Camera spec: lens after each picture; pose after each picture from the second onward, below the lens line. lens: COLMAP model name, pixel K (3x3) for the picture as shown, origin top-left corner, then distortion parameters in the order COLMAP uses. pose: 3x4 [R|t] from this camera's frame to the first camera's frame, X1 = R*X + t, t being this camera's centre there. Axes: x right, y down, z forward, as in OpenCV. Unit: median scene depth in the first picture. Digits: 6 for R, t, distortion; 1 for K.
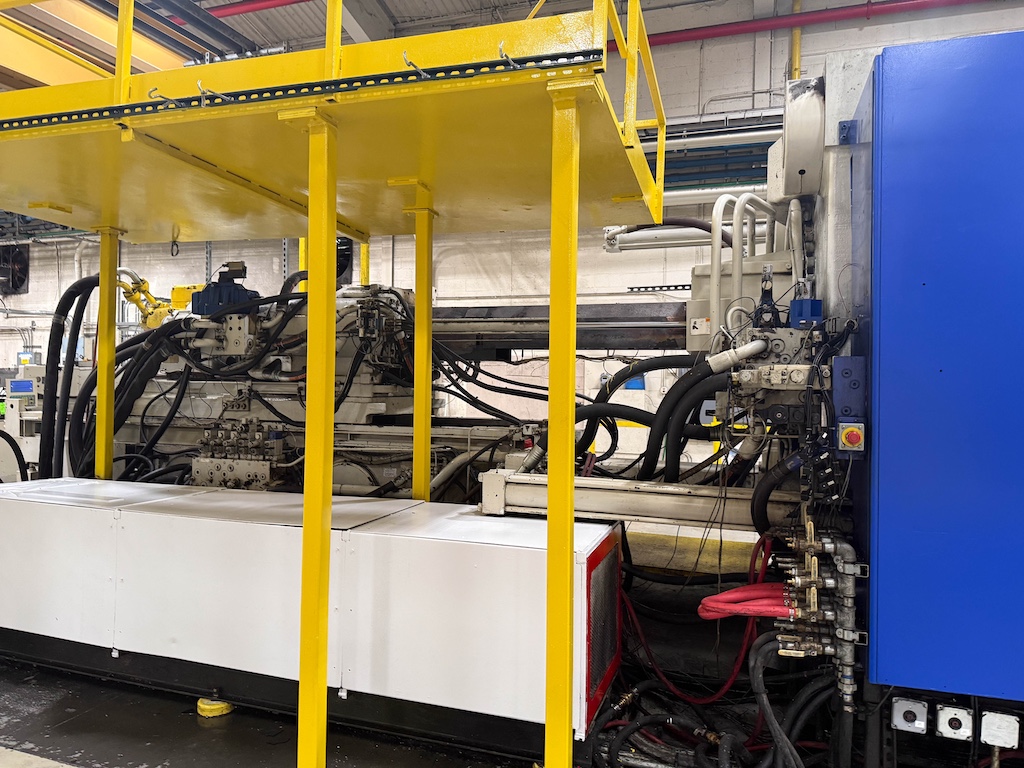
lens RADIAL K [[731.4, 0, 510.8], [0, 731.4, 381.4], [0, 0, 1]] dist [0.018908, -0.026728]
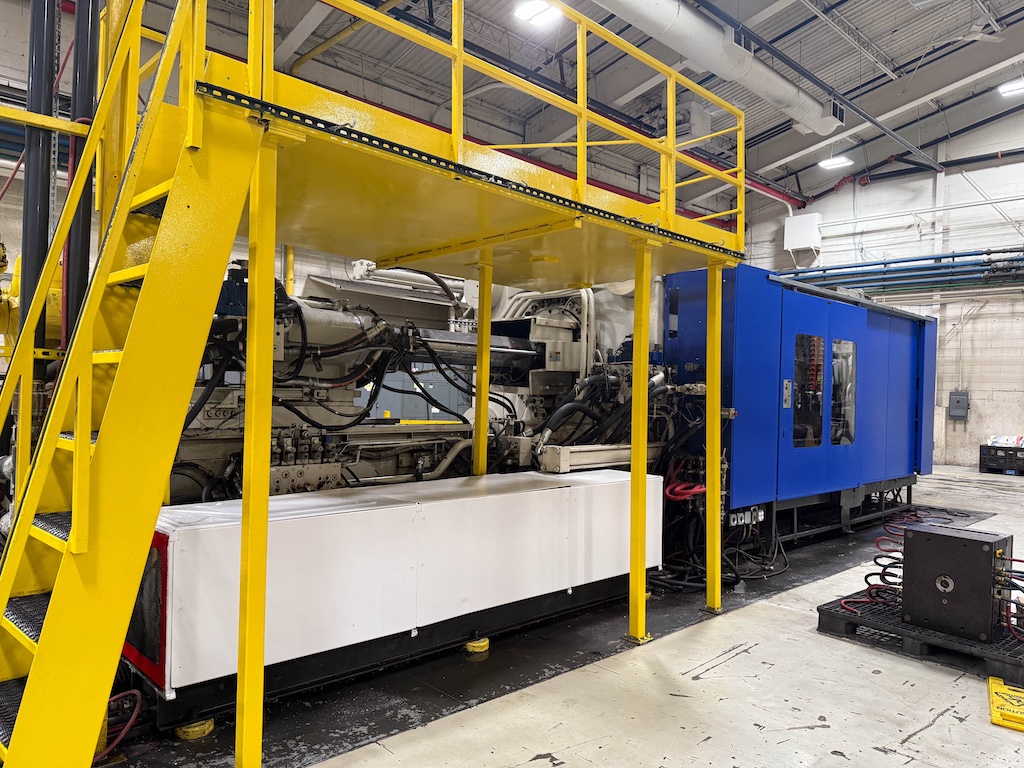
lens RADIAL K [[731.4, 0, 508.1], [0, 731.4, 384.5], [0, 0, 1]] dist [0.018908, -0.026728]
pose [[0.452348, 0.006769, 0.891816, -1.518244], [-0.013253, 0.999912, -0.000868, -0.009877], [-0.891743, -0.011426, 0.452398, 0.380274]]
